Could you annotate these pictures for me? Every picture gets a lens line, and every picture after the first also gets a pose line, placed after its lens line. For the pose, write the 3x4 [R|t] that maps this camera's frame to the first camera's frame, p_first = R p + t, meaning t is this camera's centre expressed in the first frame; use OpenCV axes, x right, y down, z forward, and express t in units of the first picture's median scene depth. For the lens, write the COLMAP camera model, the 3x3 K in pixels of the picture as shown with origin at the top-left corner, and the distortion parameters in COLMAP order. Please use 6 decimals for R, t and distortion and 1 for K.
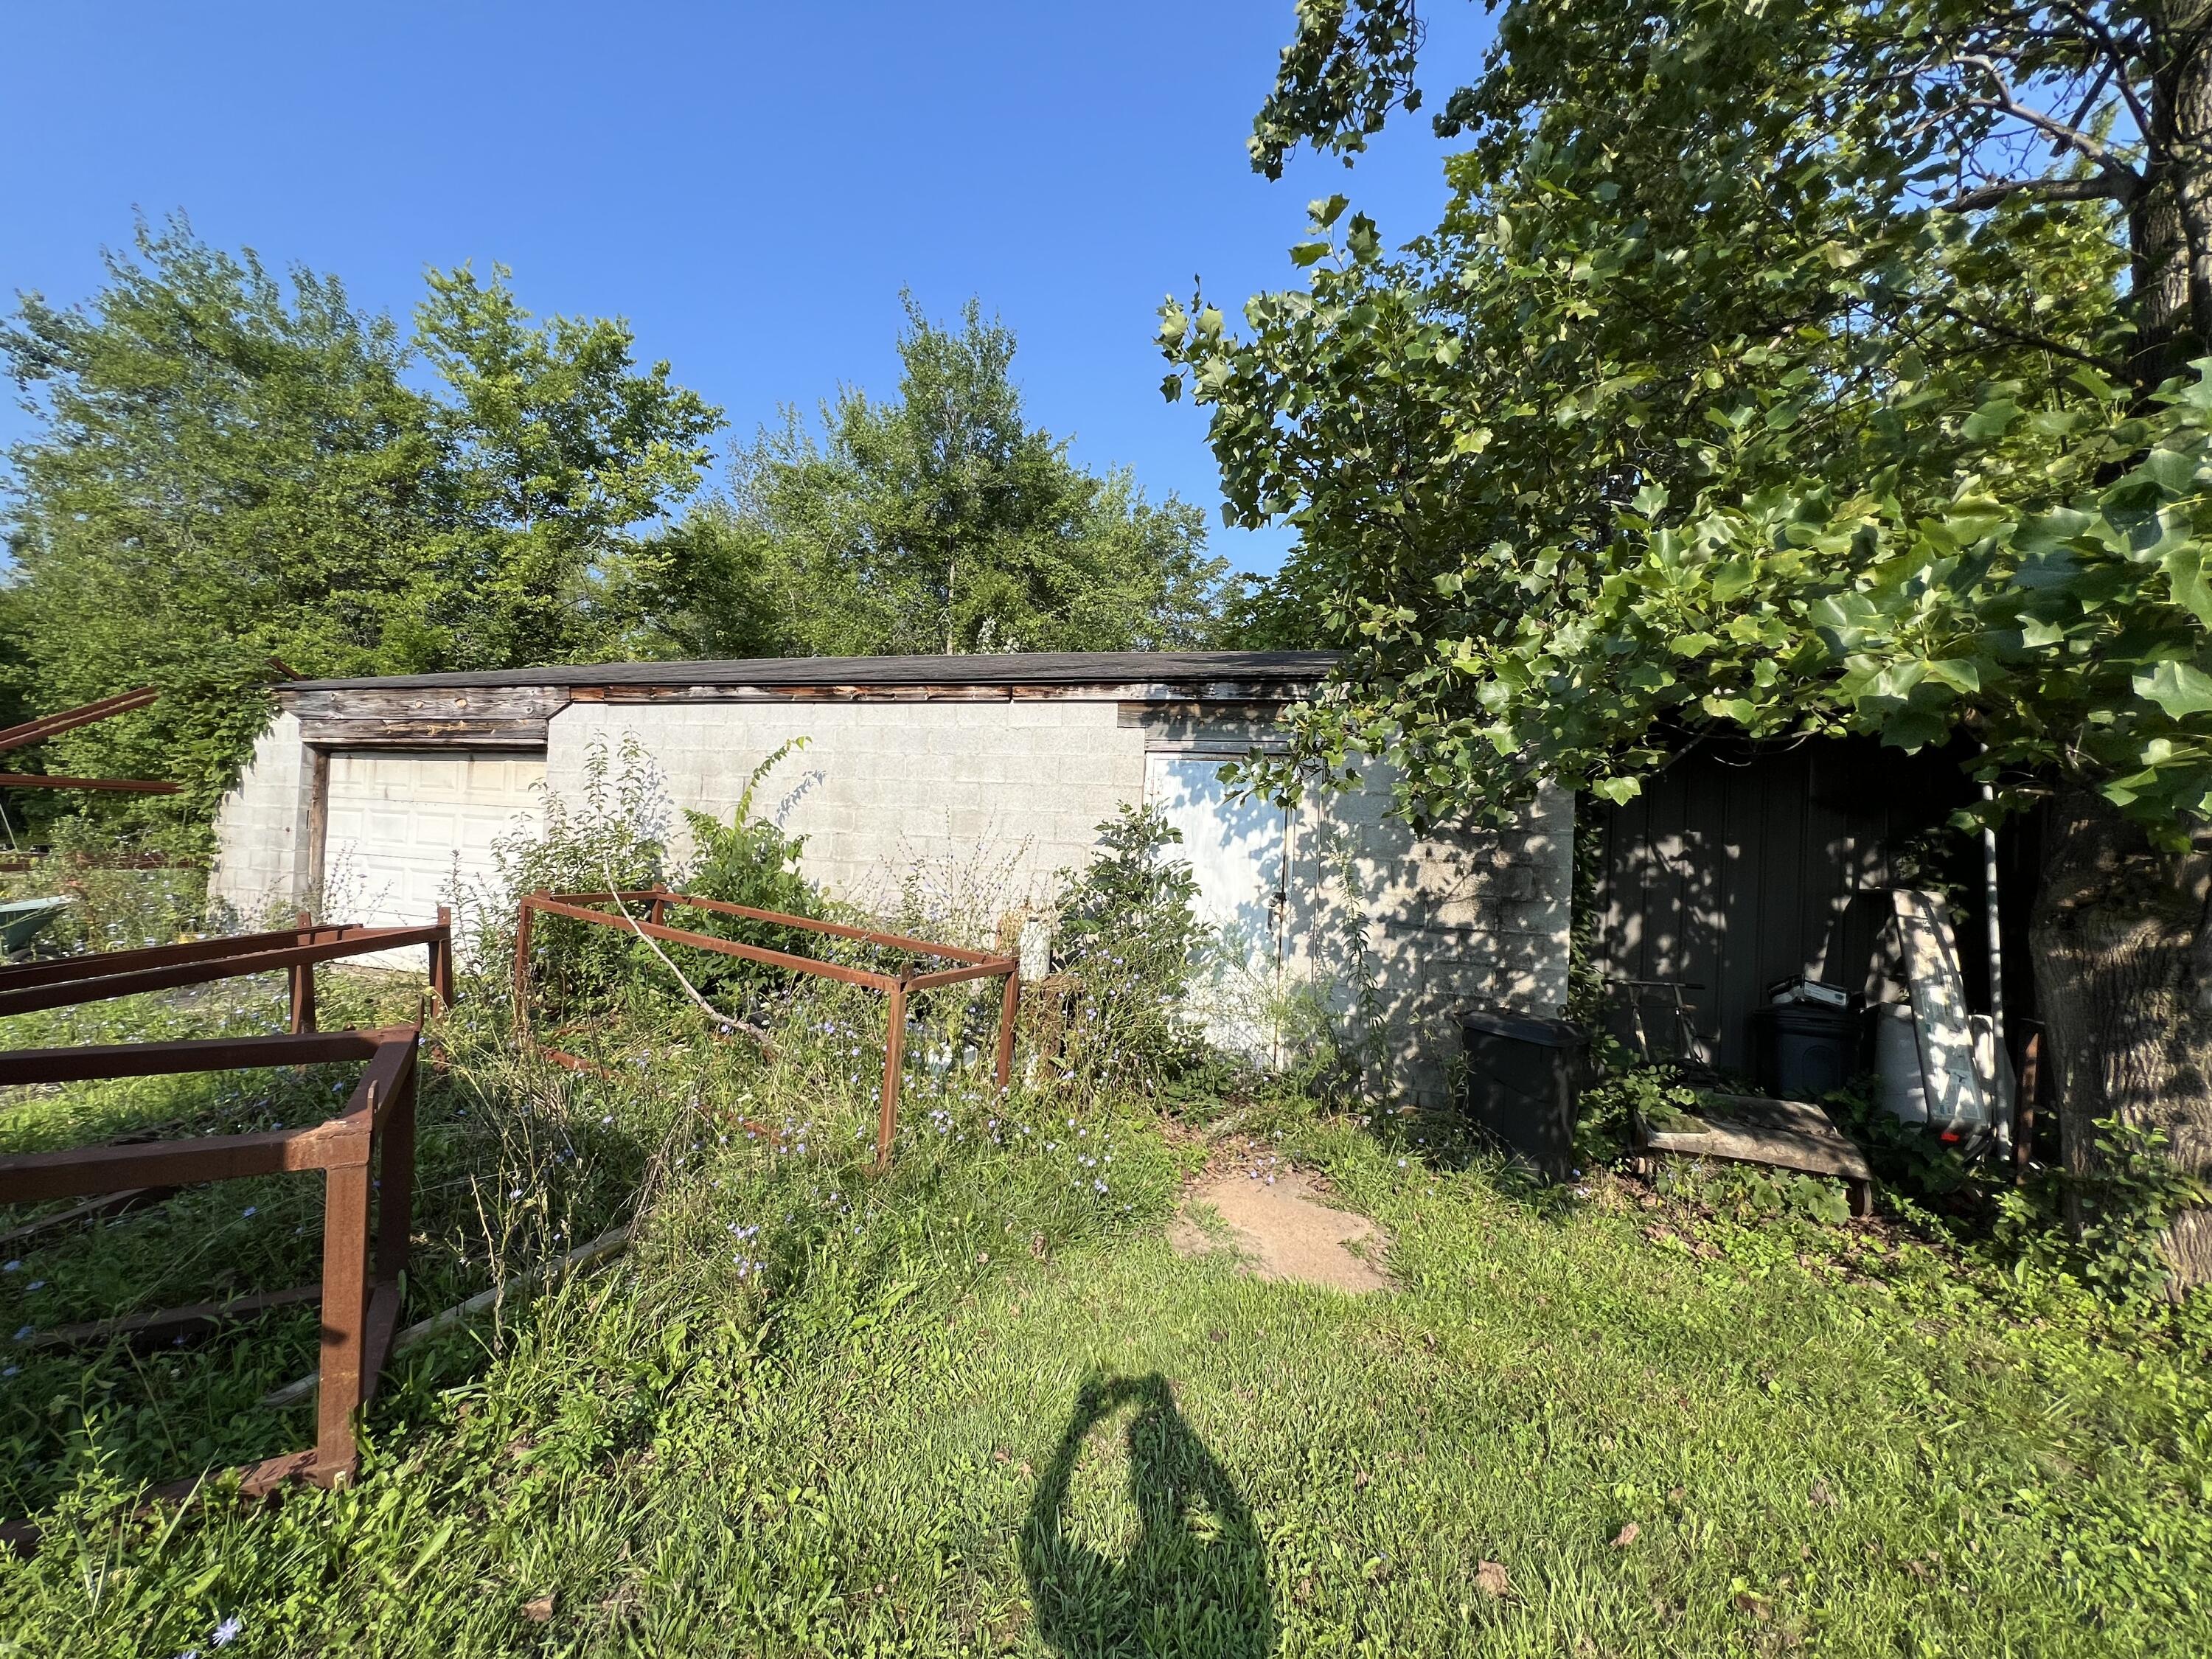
lens RADIAL K [[886.3, 0, 1106.8], [0, 886.3, 831.4], [0, 0, 1]] dist [-0.001924, 0.000228]
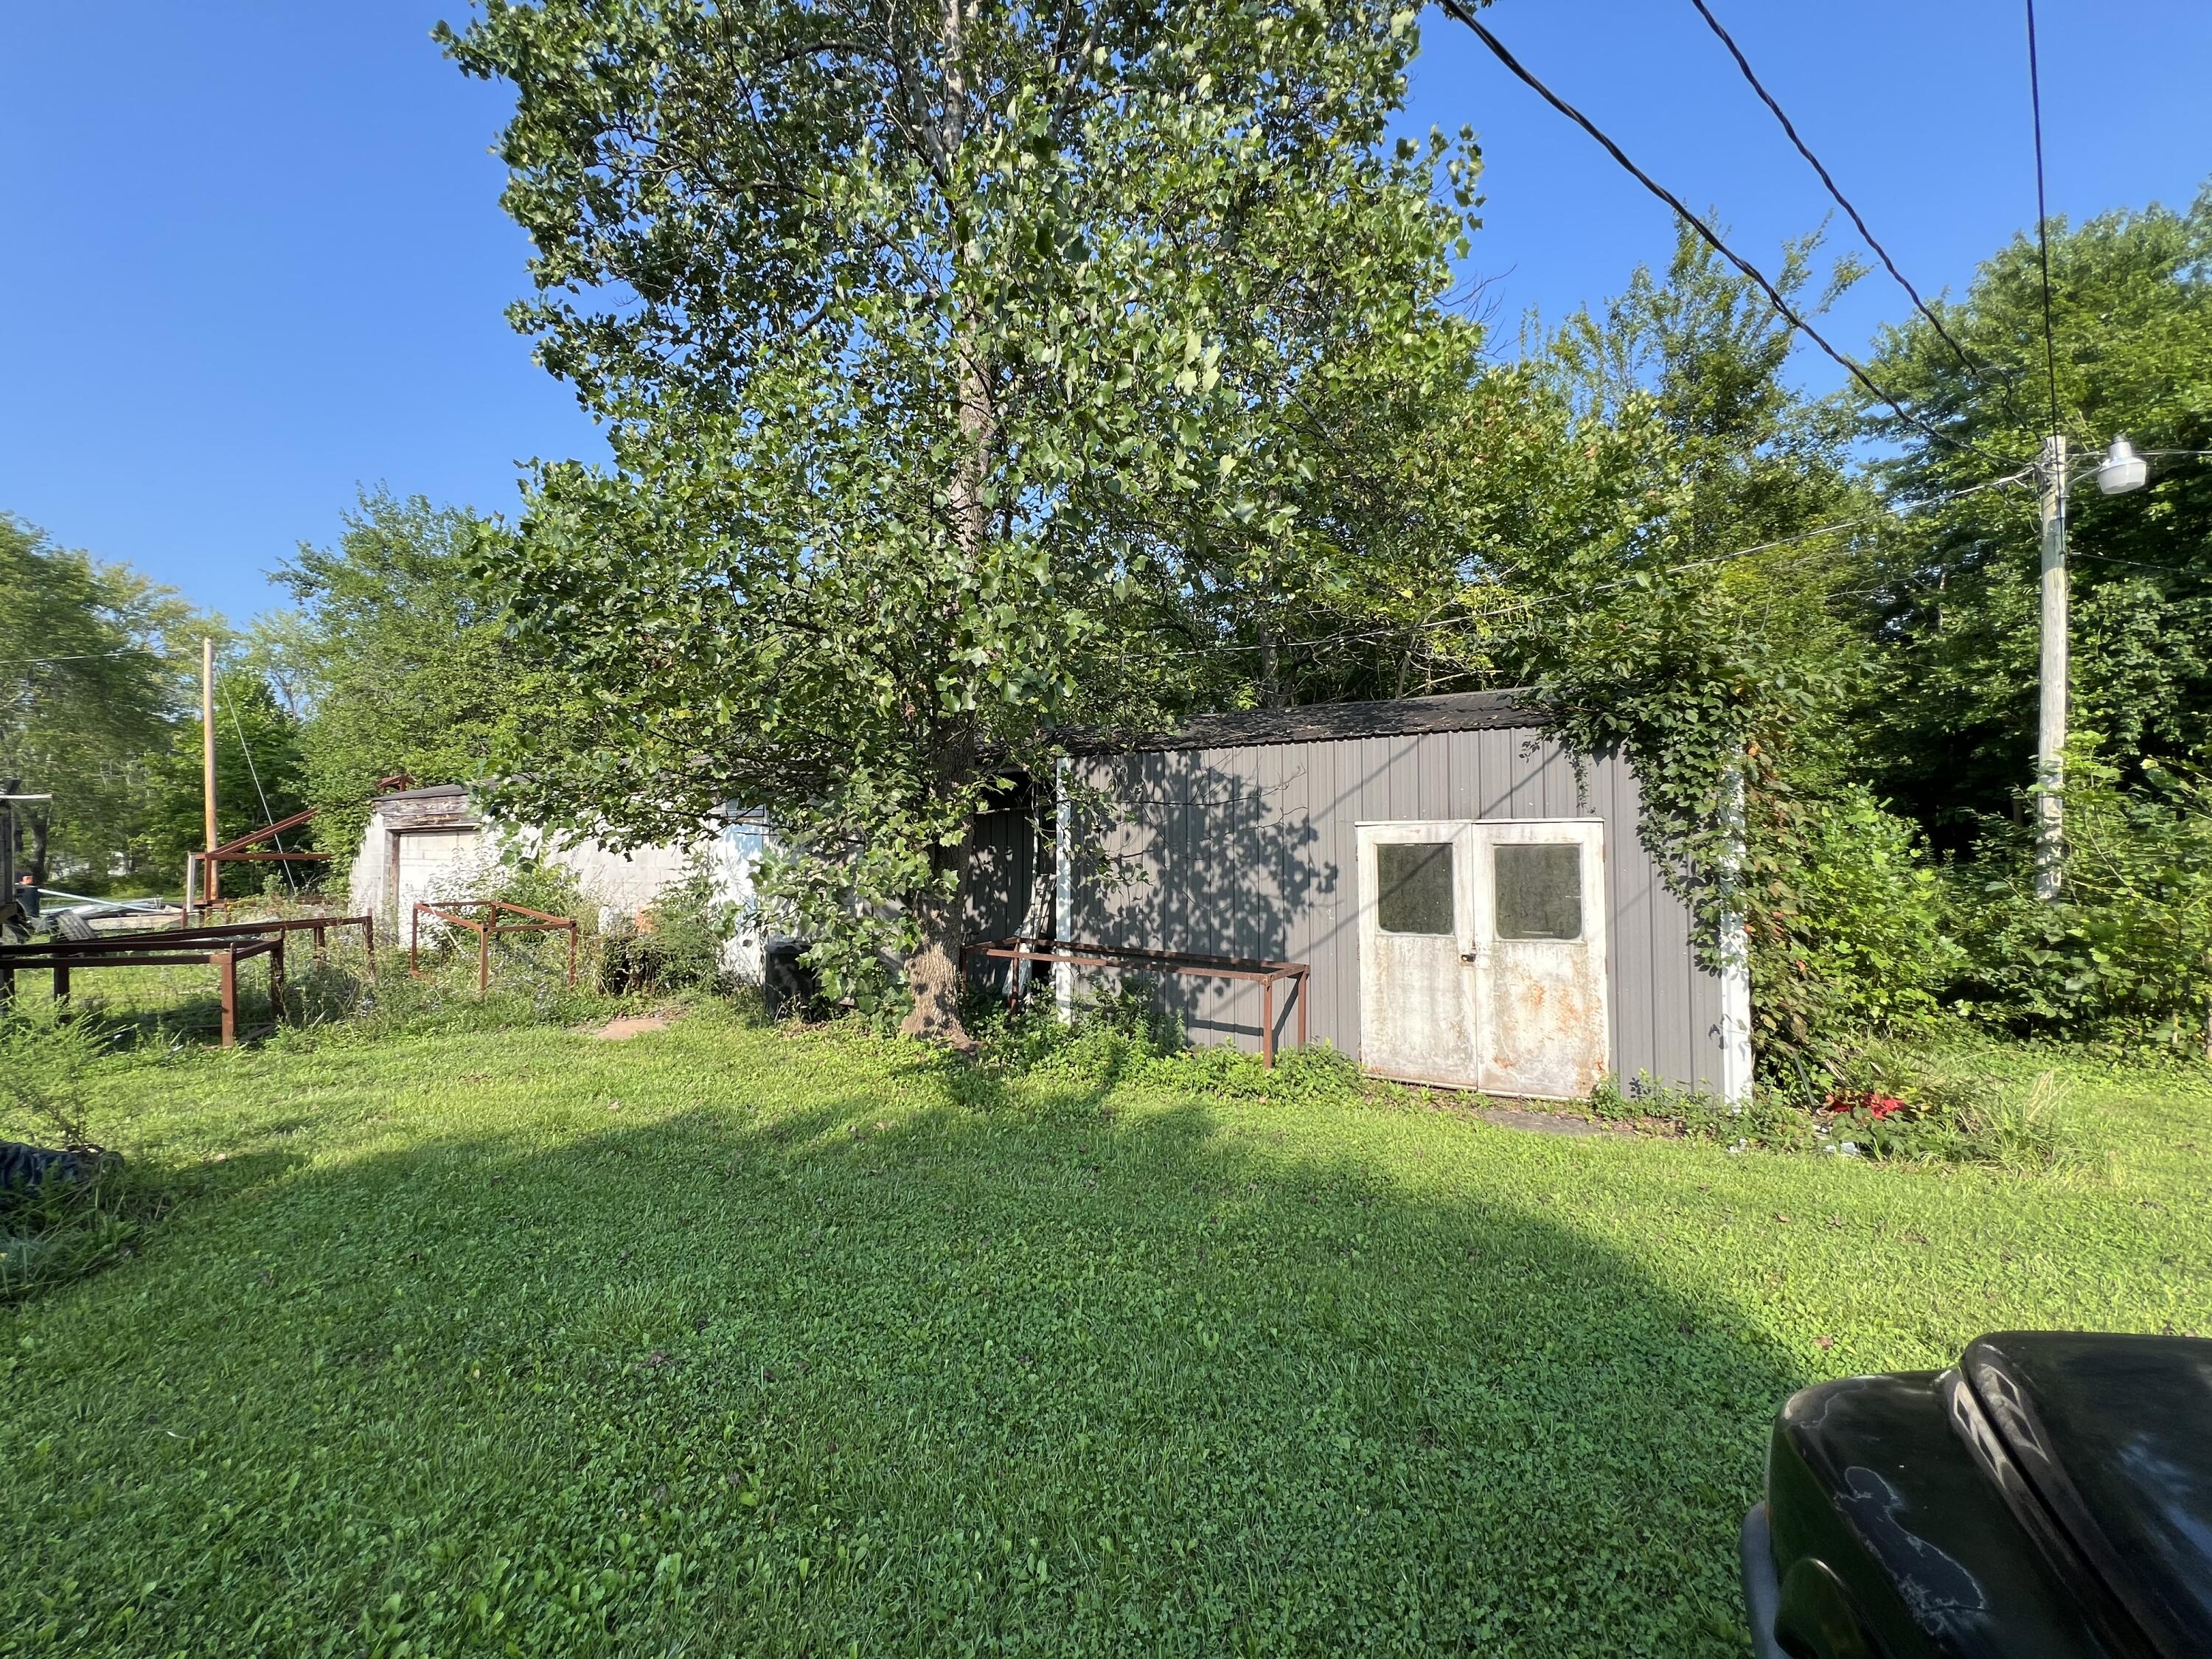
lens RADIAL K [[886.3, 0, 1104.7], [0, 886.3, 834.8], [0, 0, 1]] dist [-0.001924, 0.000228]
pose [[0.978557, -0.048099, -0.200280, 0.933350], [0.045177, 0.998796, -0.019135, 0.014916], [0.200959, 0.009676, 0.979552, -0.512167]]
